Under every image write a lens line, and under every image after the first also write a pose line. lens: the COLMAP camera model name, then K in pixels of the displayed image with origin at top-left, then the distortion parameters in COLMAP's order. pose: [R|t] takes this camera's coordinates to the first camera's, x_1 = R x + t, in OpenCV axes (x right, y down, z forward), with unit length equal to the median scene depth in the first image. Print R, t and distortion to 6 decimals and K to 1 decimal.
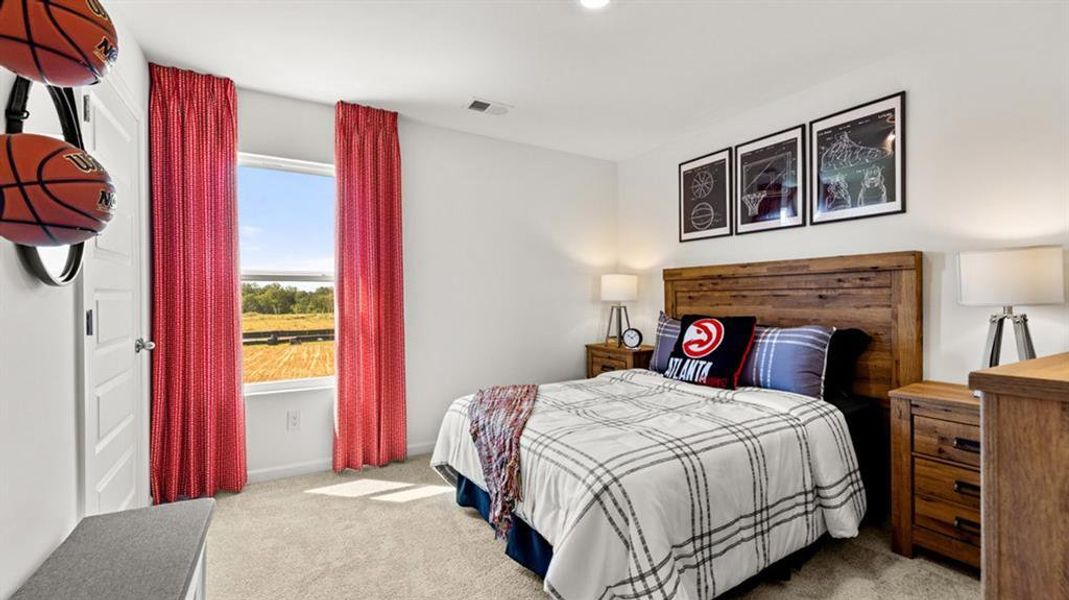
lens RADIAL K [[459.7, 0, 535.7], [0, 459.7, 298.3], [0, 0, 1]] dist [-0.001087, -0.000399]
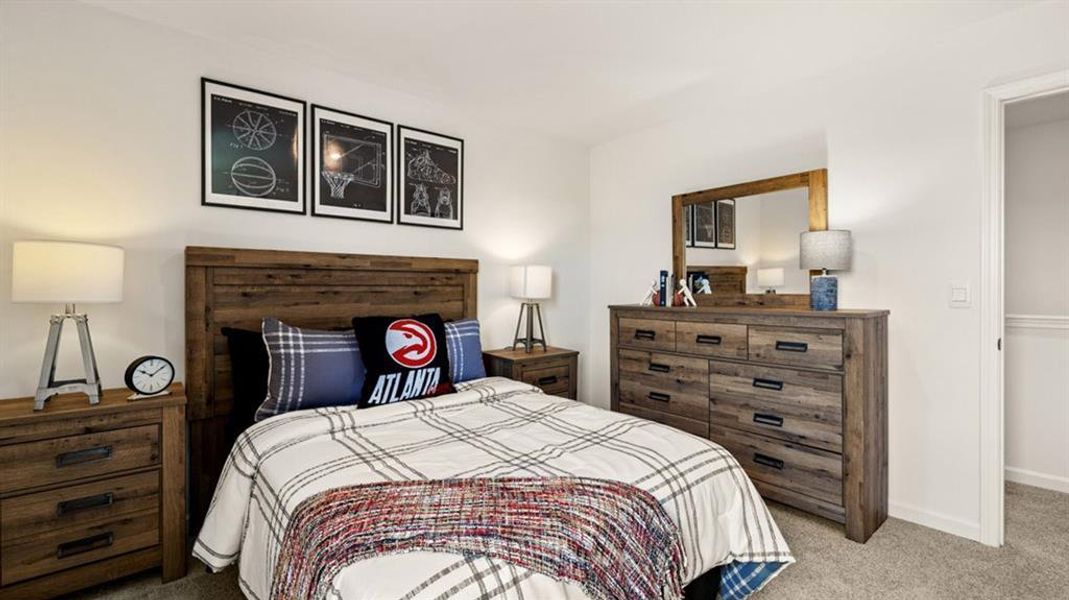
lens RADIAL K [[459.7, 0, 527.4], [0, 459.7, 285.0], [0, 0, 1]] dist [-0.001087, -0.000399]
pose [[-0.155493, 0.020214, 0.987630, -0.462986], [0.008416, 0.999781, -0.019138, 0.000311], [-0.987801, 0.005336, -0.155629, 0.869870]]
